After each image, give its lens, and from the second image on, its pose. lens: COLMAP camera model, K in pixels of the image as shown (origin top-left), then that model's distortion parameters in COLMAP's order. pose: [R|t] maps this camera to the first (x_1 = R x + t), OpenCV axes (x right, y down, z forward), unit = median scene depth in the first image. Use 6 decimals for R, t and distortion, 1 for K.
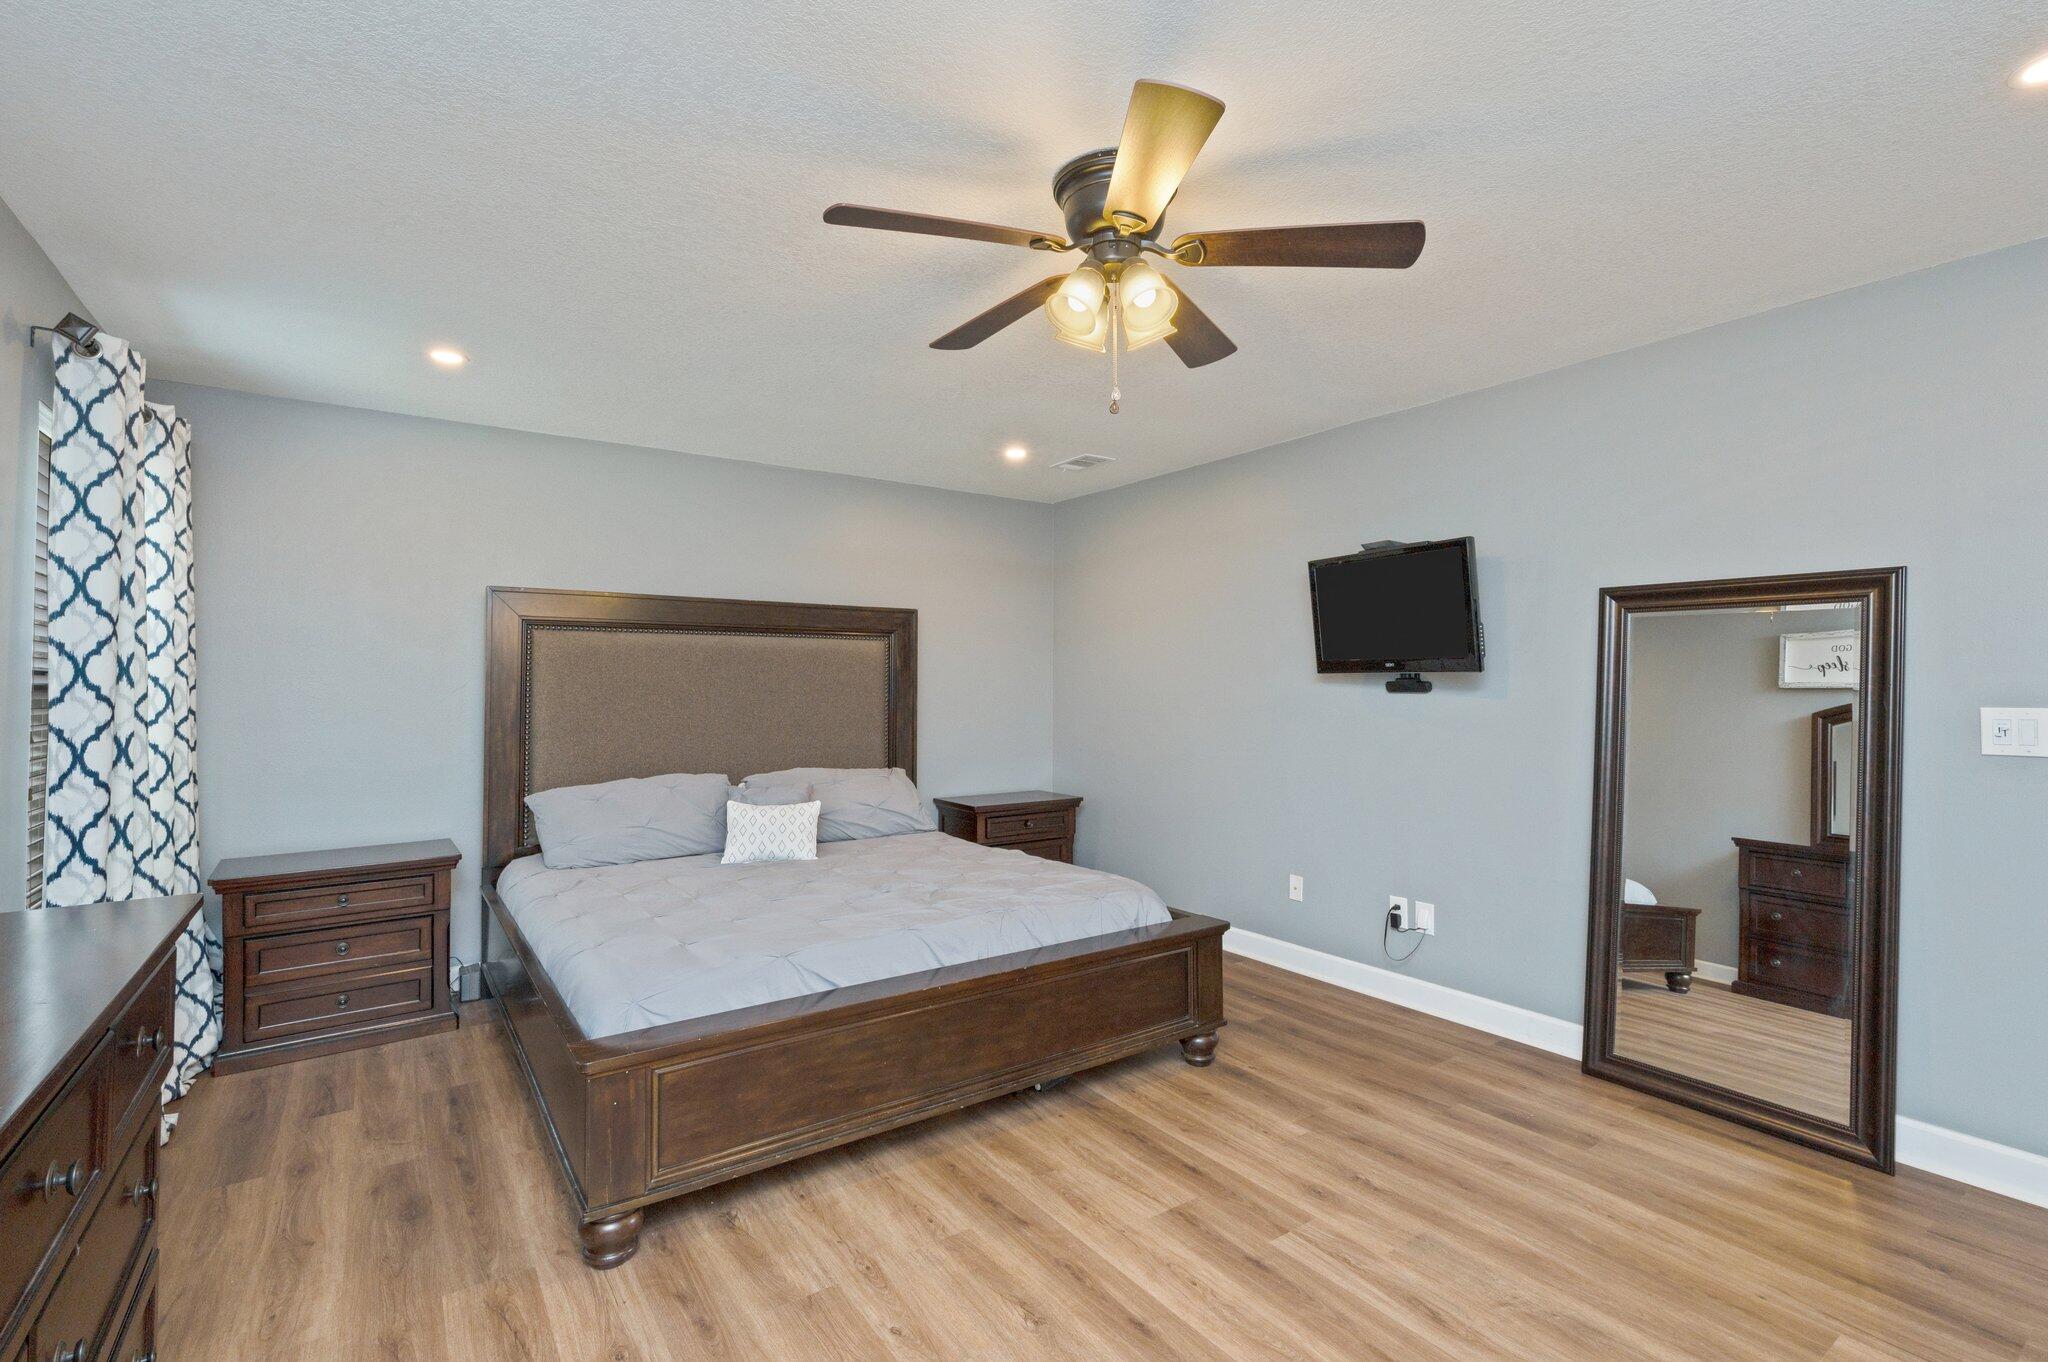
lens RADIAL K [[921.4, 0, 1025.6], [0, 921.4, 680.7], [0, 0, 1]] dist [-0.000177, -0.000016]
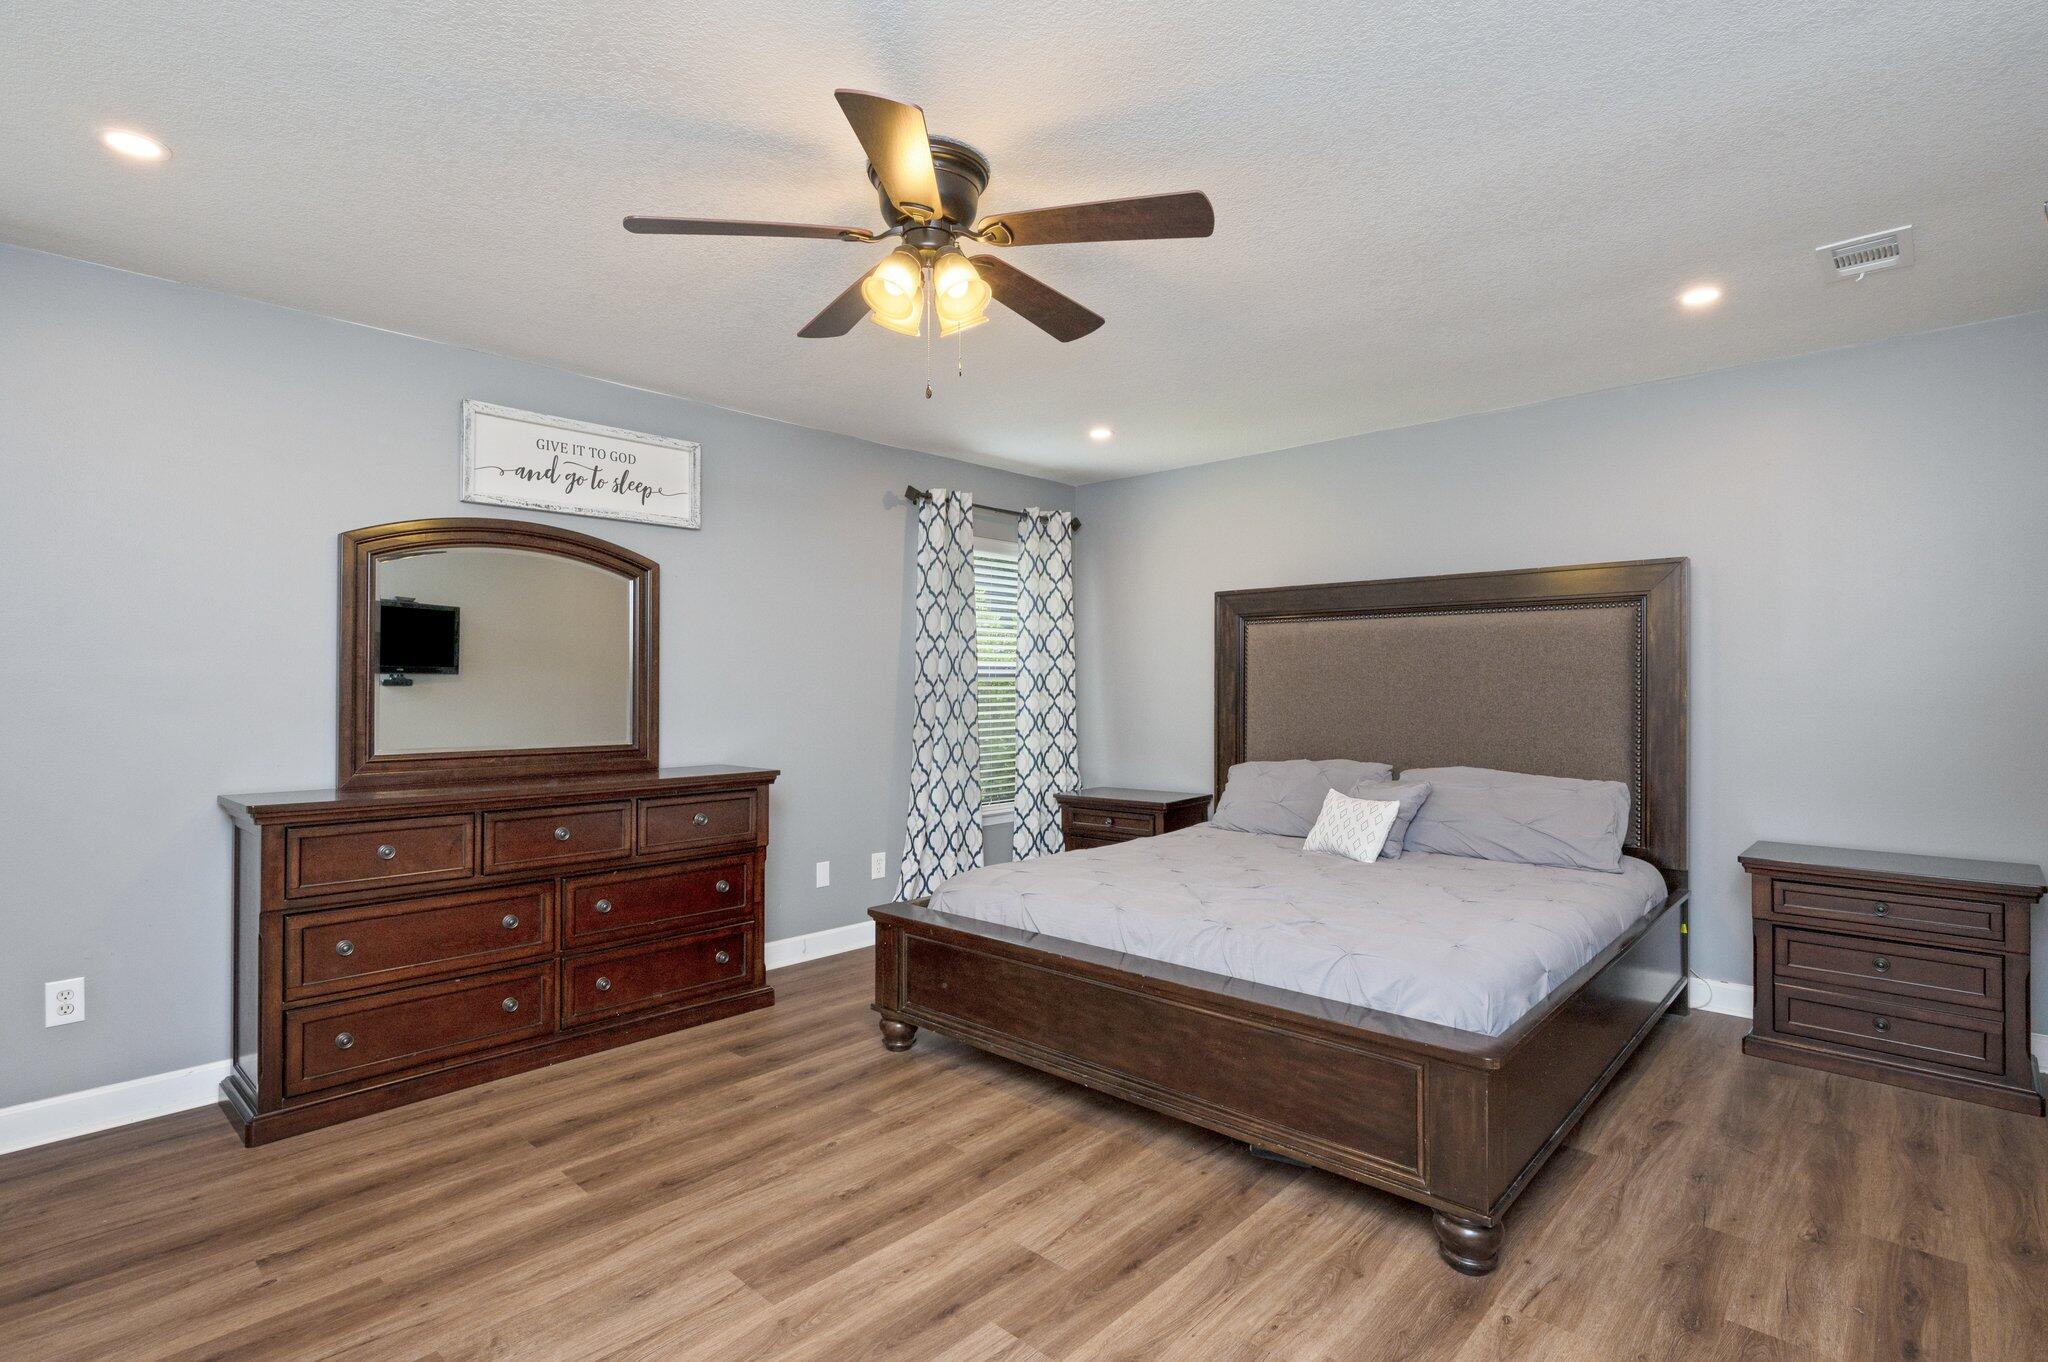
lens RADIAL K [[986.5, 0, 1024.3], [0, 986.5, 685.5], [0, 0, 1]] dist [0.001036, 0.000304]
pose [[0.209391, 0.002072, -0.977830, 0.968128], [0.008602, 0.999955, 0.003961, 0.020690], [0.977794, -0.009241, 0.209364, 0.711363]]
